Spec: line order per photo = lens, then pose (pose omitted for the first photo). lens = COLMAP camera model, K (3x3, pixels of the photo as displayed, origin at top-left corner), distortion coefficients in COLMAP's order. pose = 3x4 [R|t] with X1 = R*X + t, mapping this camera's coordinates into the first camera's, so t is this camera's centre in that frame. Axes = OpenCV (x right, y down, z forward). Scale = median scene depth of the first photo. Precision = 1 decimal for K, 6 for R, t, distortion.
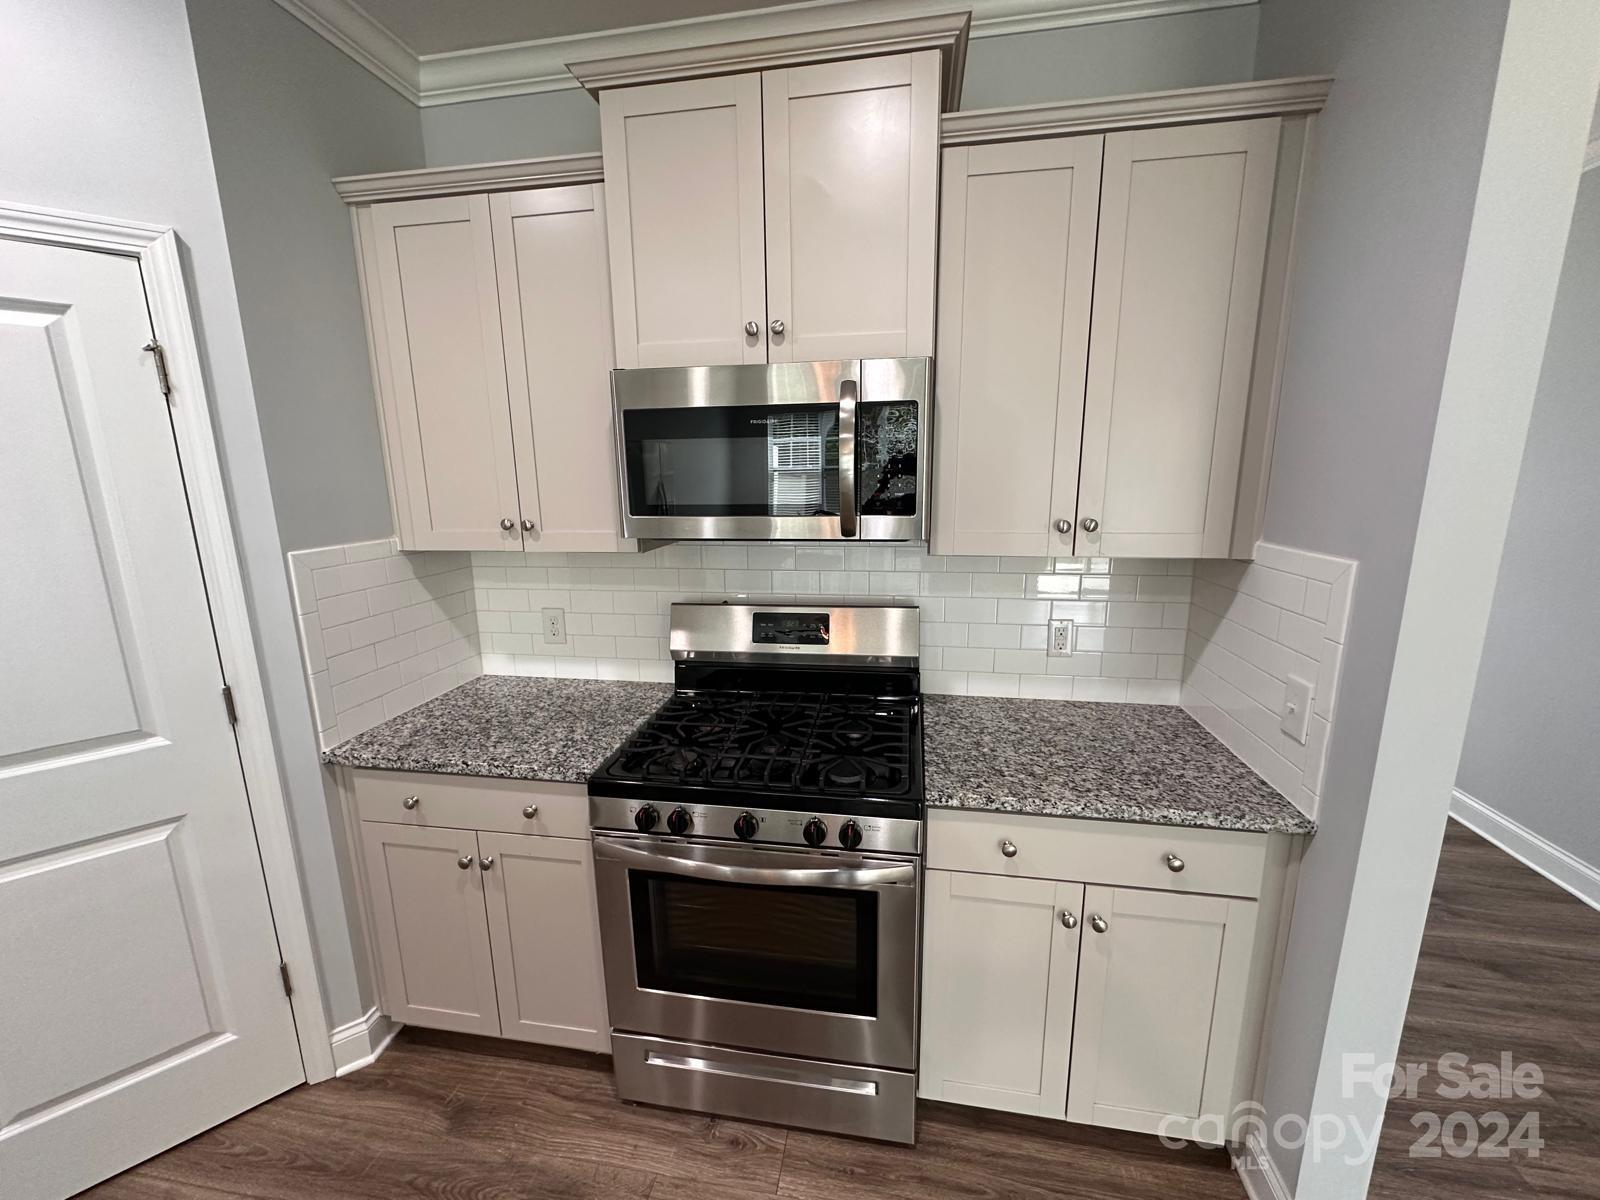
lens RADIAL K [[636.7, 0, 799.6], [0, 636.7, 597.7], [0, 0, 1]] dist [-0.004003, 0.001338]
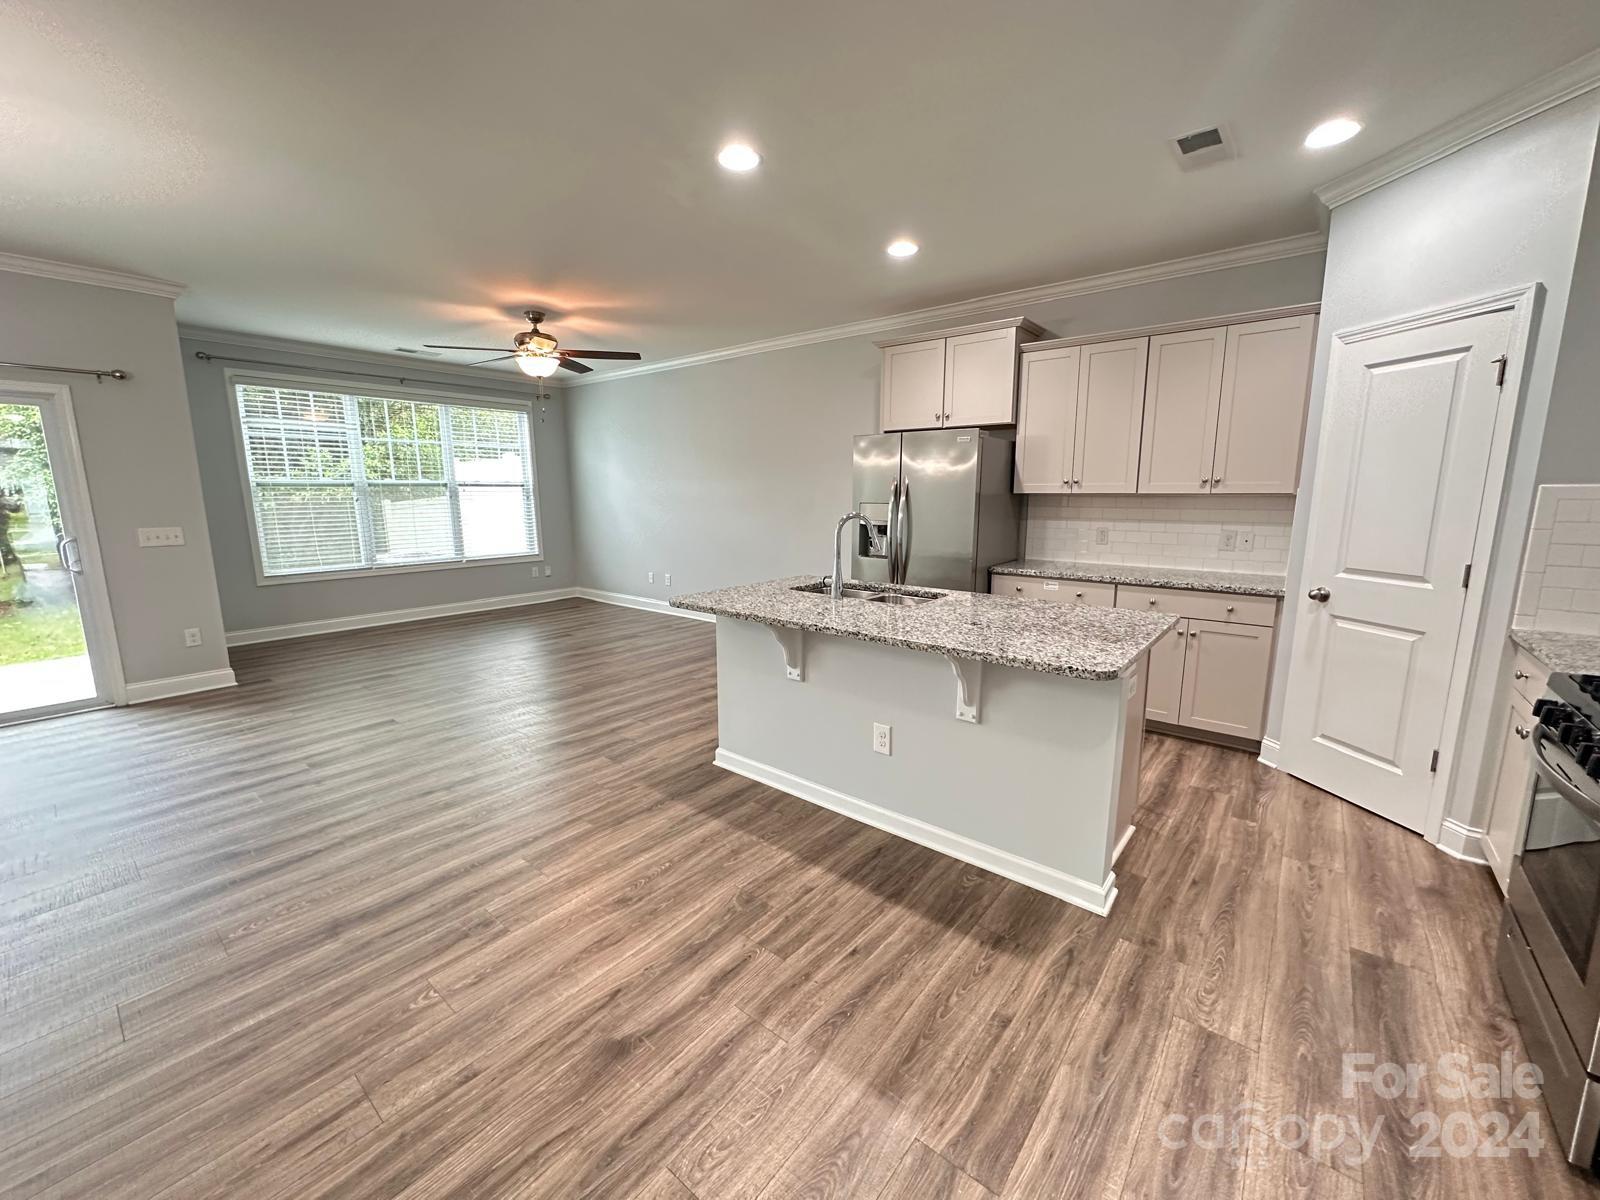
lens RADIAL K [[636.7, 0, 799.6], [0, 636.7, 597.7], [0, 0, 1]] dist [-0.004003, 0.001338]
pose [[-0.488435, 0.164041, -0.857042, 1.249217], [-0.159919, 0.948708, 0.272726, 0.046544], [0.857821, 0.270266, -0.437149, 0.241295]]
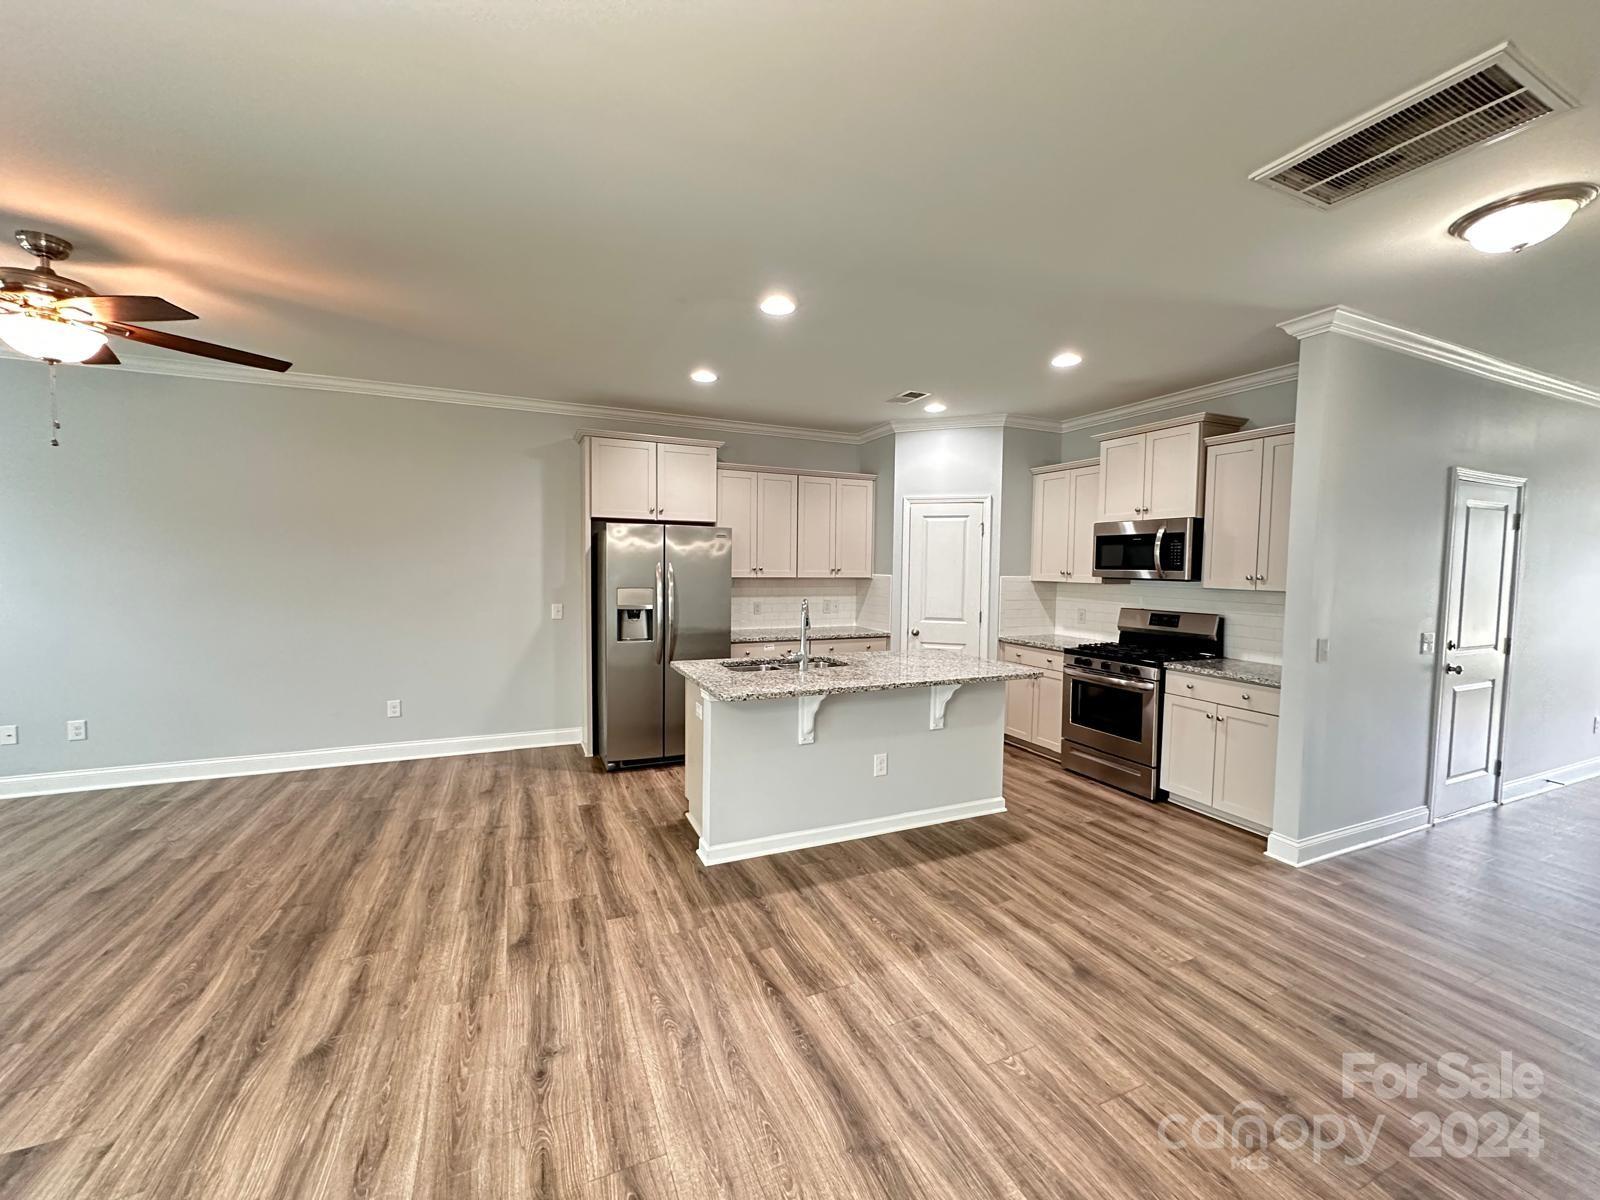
lens RADIAL K [[636.7, 0, 799.6], [0, 636.7, 597.7], [0, 0, 1]] dist [-0.004003, 0.001338]
pose [[0.557662, 0.068928, -0.827201, 1.437477], [-0.184274, 0.981960, -0.042406, 0.382292], [0.809355, 0.176080, 0.560303, -1.781049]]
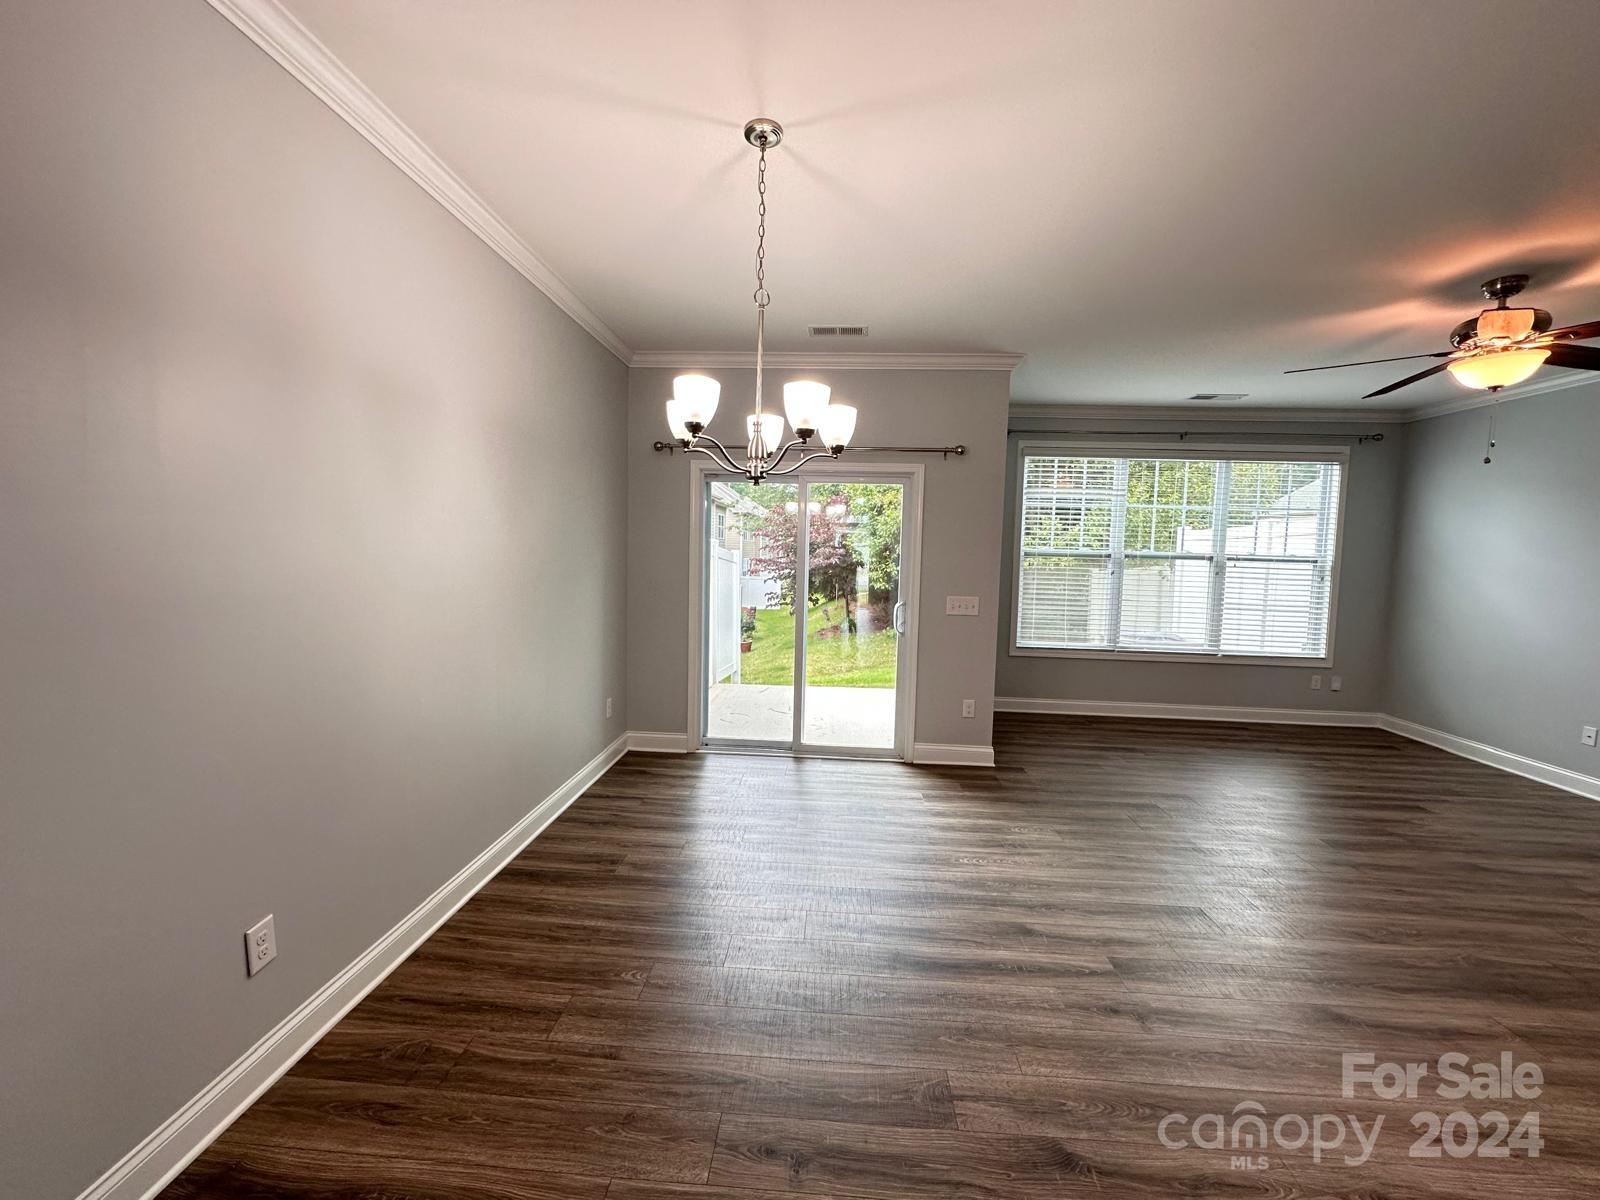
lens RADIAL K [[636.7, 0, 799.6], [0, 636.7, 597.7], [0, 0, 1]] dist [-0.004003, 0.001338]
pose [[-0.993986, -0.000456, -0.109509, 1.207801], [-0.030272, 0.962168, 0.270770, 0.221581], [0.105243, 0.272457, -0.956395, -0.812896]]
